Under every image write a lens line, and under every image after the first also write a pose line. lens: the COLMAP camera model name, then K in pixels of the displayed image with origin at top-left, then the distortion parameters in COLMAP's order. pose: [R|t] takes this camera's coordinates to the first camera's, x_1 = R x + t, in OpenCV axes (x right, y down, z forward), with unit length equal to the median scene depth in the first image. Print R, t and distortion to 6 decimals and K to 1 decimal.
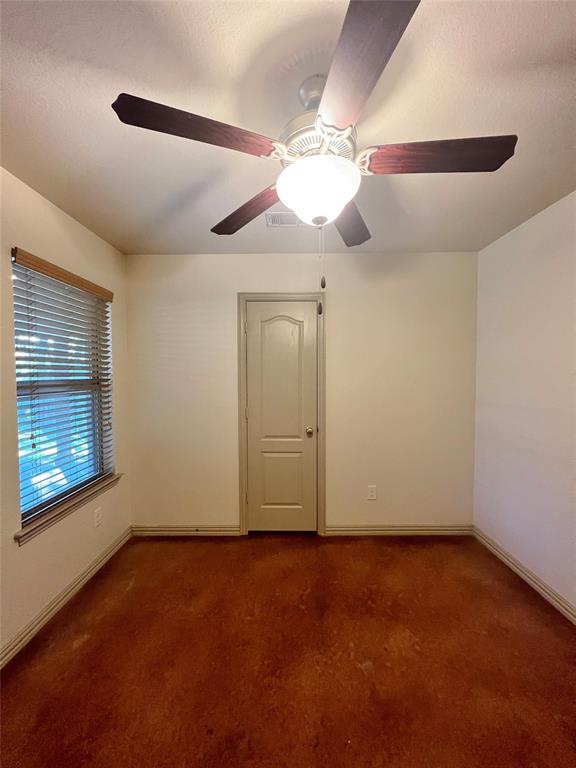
lens RADIAL K [[305.6, 0, 286.0], [0, 305.6, 380.8], [0, 0, 1]] dist [0.019829, 0.000292]
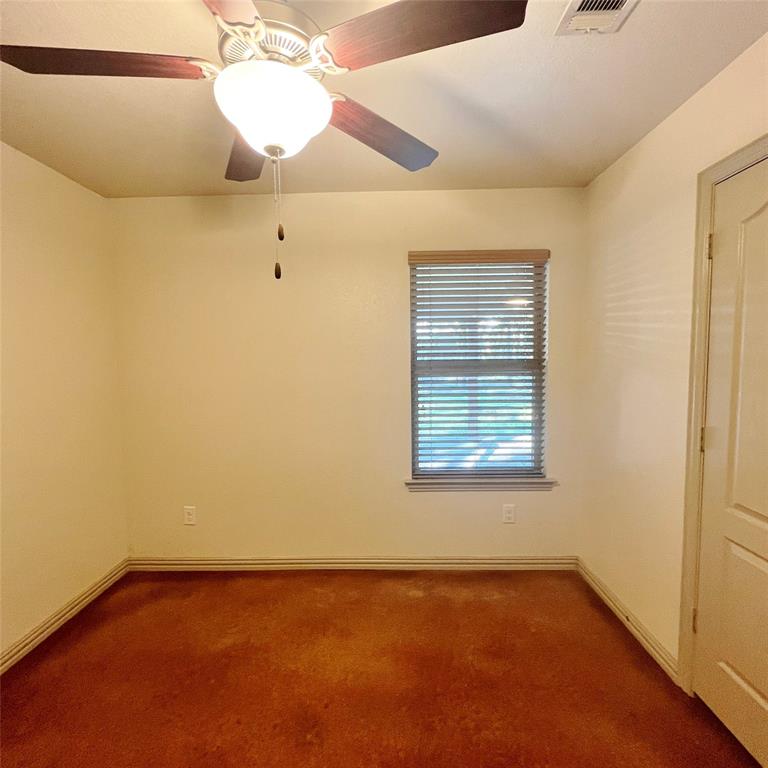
lens RADIAL K [[413.3, 0, 385.1], [0, 413.3, 378.0], [0, 0, 1]] dist [0.001202, 0.001063]
pose [[0.014481, 0.064002, -0.997845, 0.520135], [-0.007942, 0.997925, 0.063892, -0.022283], [0.999864, 0.007000, 0.014959, 0.579746]]
